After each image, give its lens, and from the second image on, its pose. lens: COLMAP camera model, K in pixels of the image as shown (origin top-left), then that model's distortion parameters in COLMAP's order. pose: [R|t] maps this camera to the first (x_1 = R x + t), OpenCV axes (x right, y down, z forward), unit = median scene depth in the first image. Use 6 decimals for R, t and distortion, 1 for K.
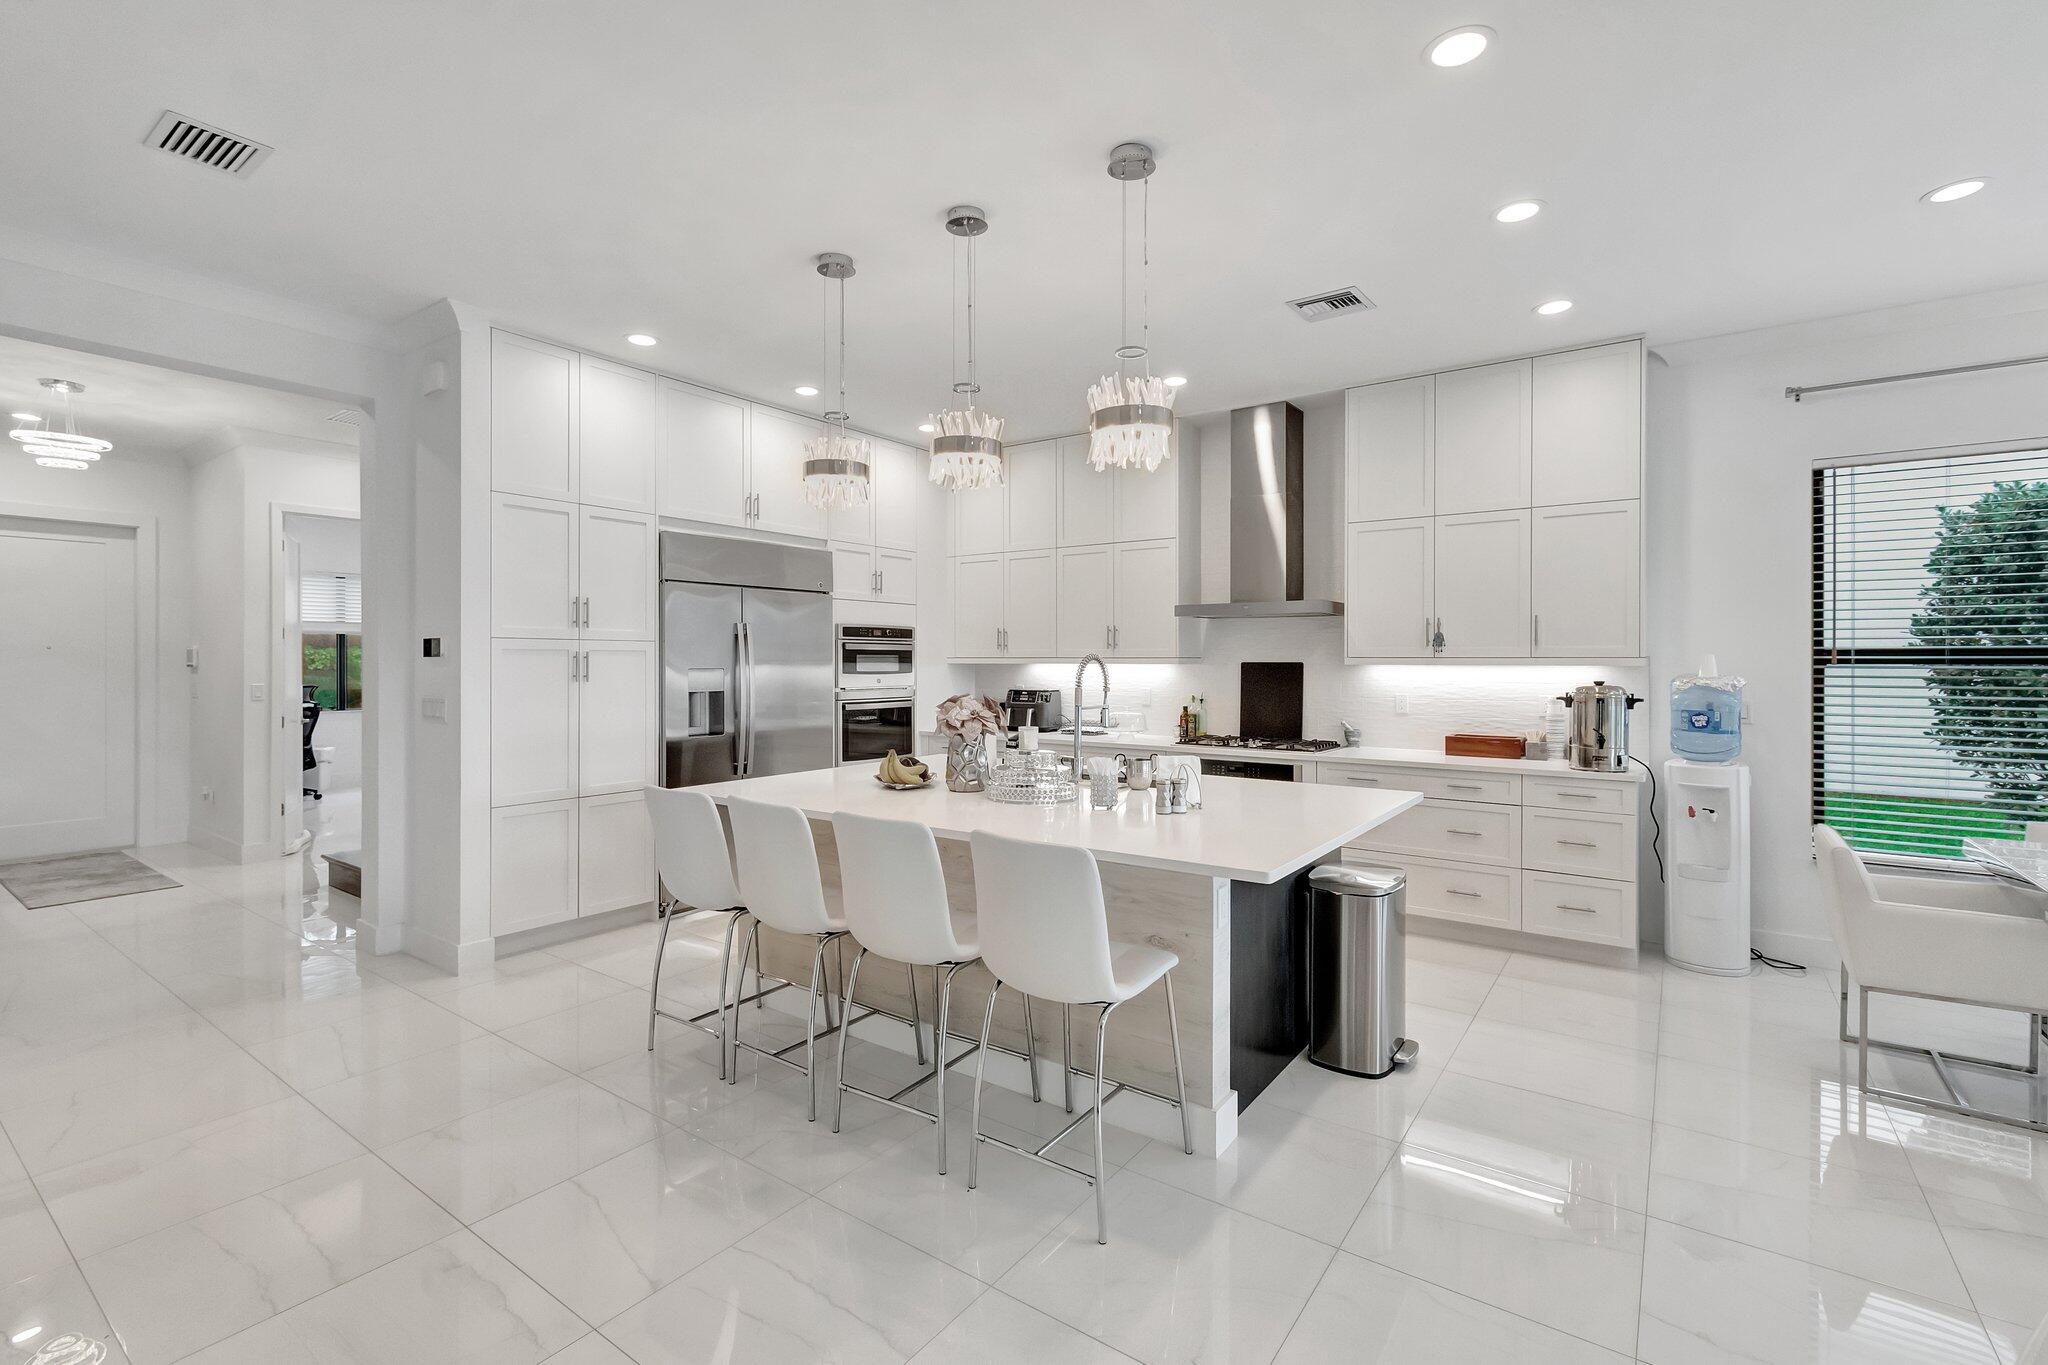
lens RADIAL K [[930.8, 0, 1019.4], [0, 930.8, 653.6], [0, 0, 1]] dist [0.003296, -0.001186]
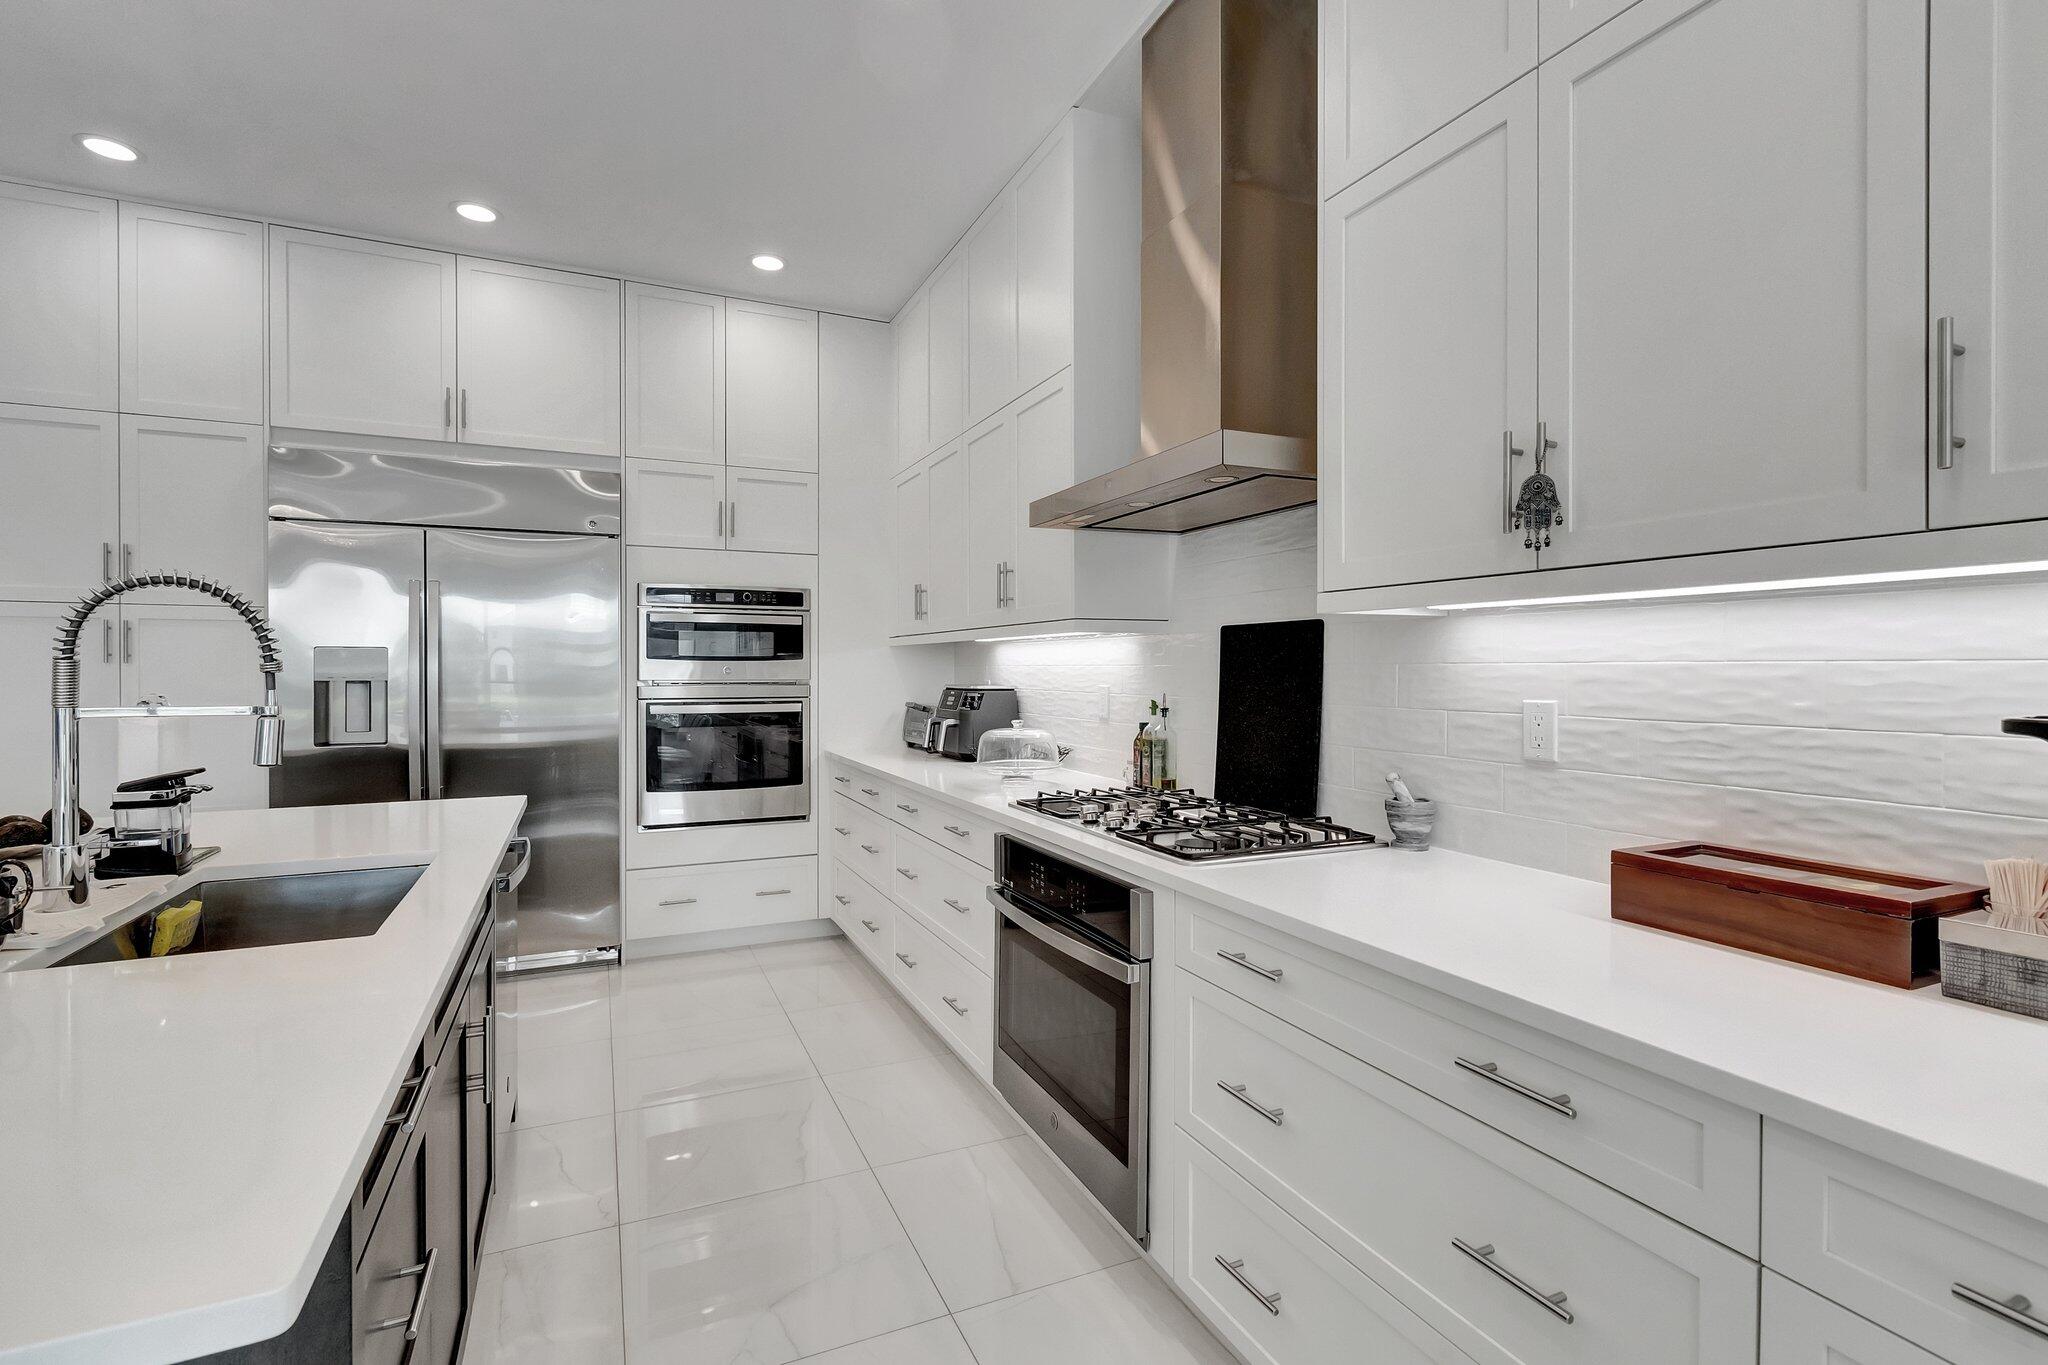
lens RADIAL K [[930.8, 0, 1015.4], [0, 930.8, 675.7], [0, 0, 1]] dist [0.003296, -0.001186]
pose [[0.861794, 0.003699, -0.507245, 0.421298], [0.003309, 0.999911, 0.012914, 0.029736], [0.507247, -0.012808, 0.861705, 0.630770]]
